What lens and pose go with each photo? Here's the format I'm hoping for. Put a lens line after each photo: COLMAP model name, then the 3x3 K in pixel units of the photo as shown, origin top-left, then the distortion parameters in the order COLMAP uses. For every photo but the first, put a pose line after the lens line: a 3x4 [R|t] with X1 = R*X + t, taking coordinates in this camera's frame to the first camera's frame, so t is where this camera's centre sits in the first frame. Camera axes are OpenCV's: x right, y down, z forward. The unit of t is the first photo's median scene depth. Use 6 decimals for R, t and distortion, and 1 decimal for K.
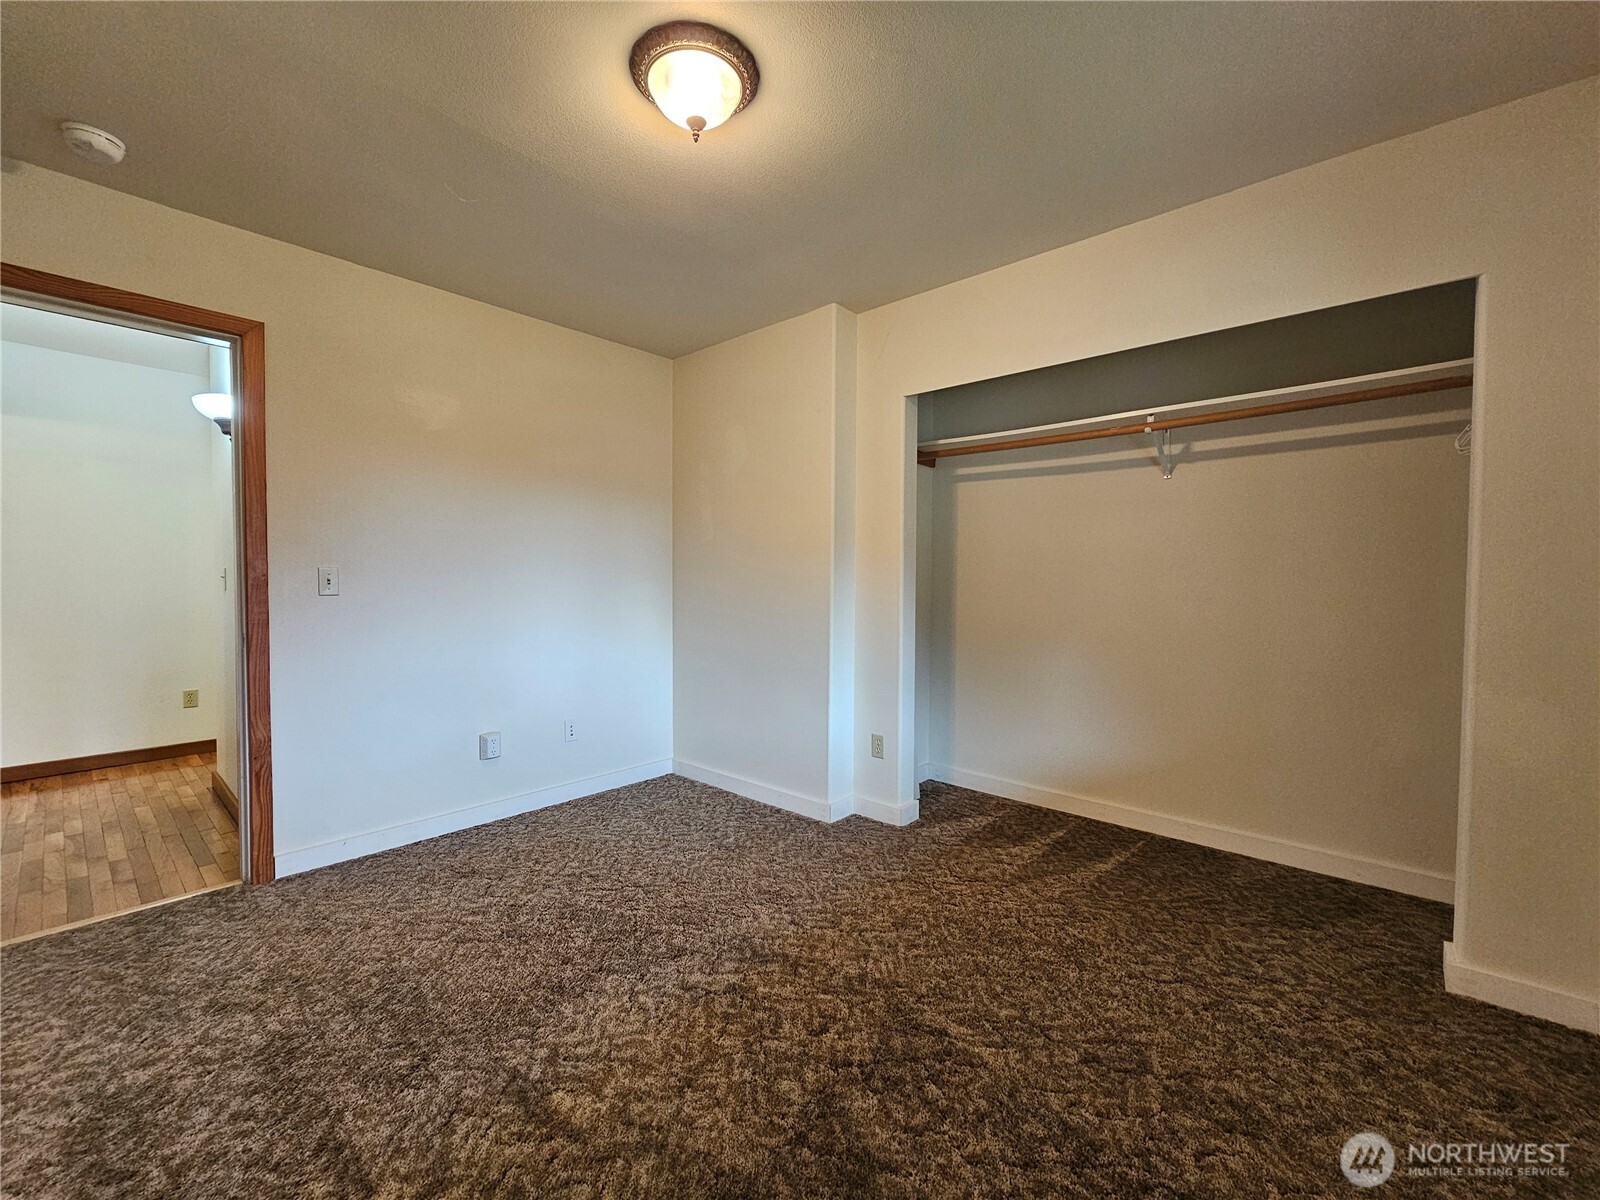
lens RADIAL K [[653.5, 0, 794.2], [0, 653.5, 596.0], [0, 0, 1]] dist [0.000932, -0.000065]
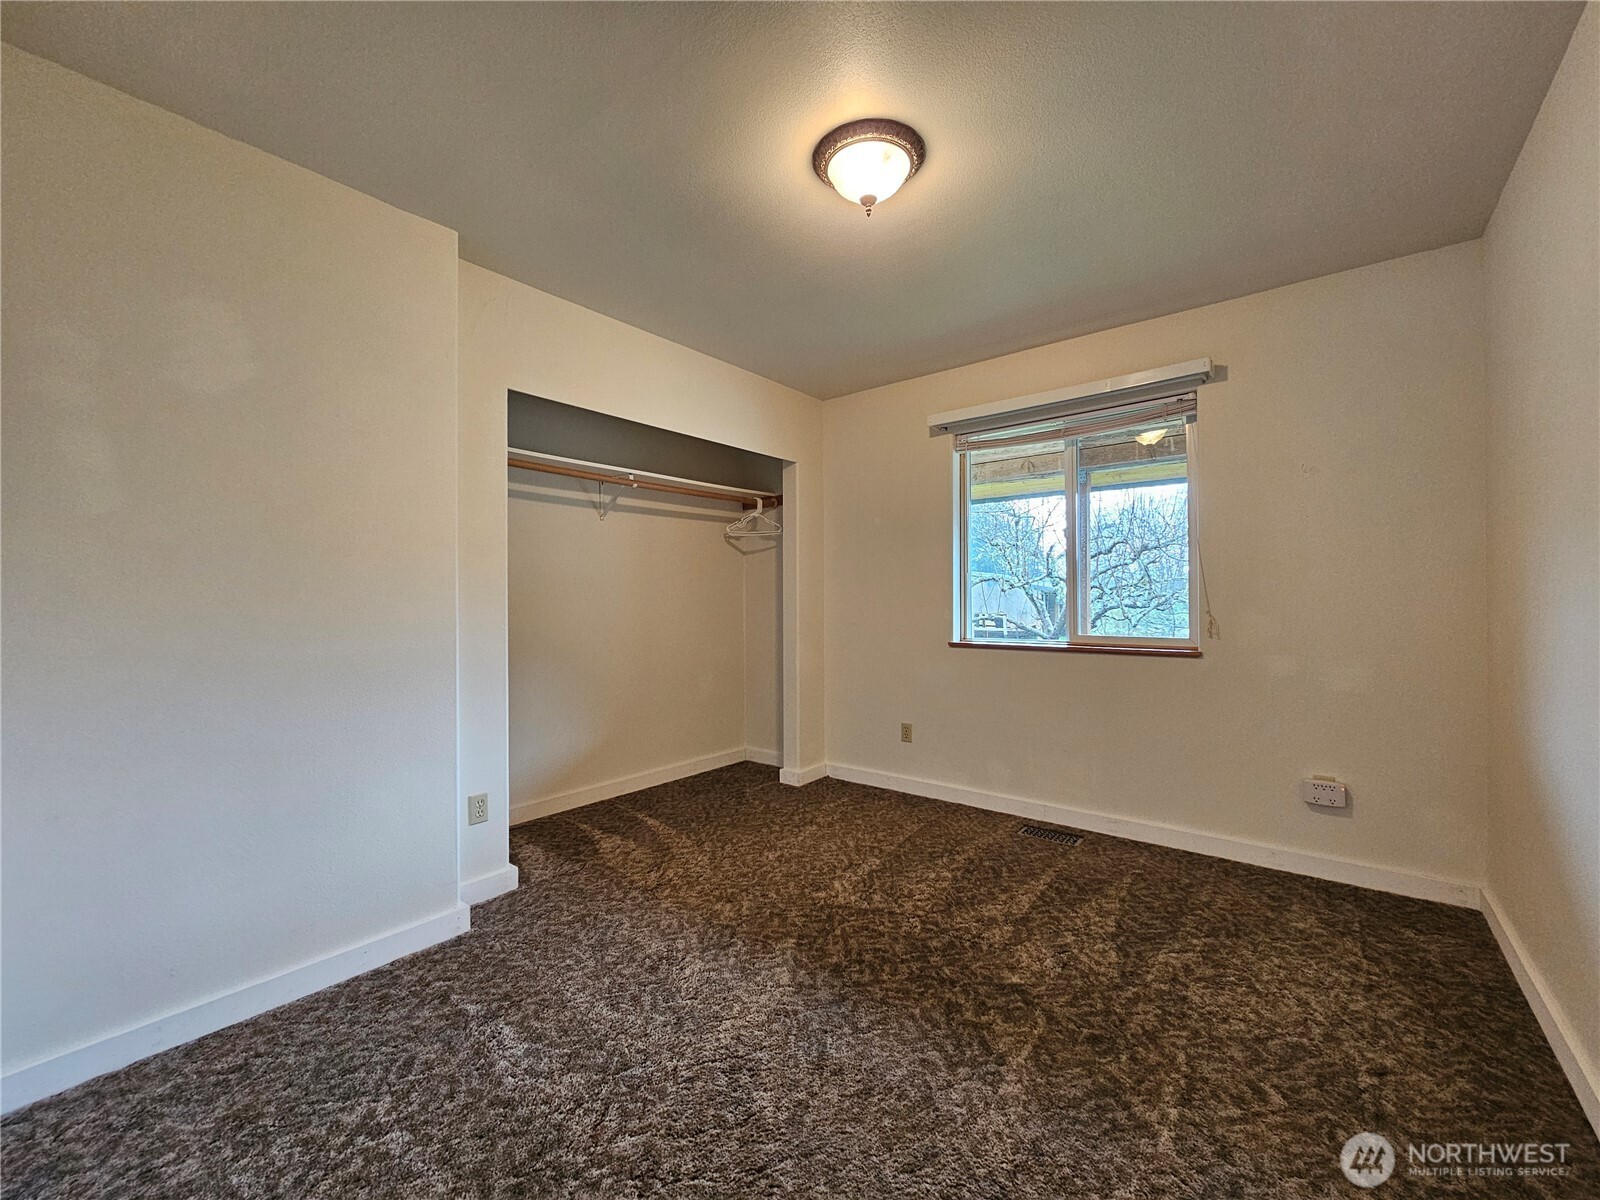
lens RADIAL K [[653.5, 0, 794.2], [0, 653.5, 596.0], [0, 0, 1]] dist [0.000932, -0.000065]
pose [[-0.043918, -0.000604, 0.999035, -0.805260], [0.036699, 0.999324, 0.002217, -0.021227], [-0.998361, 0.036761, -0.043866, 0.750266]]
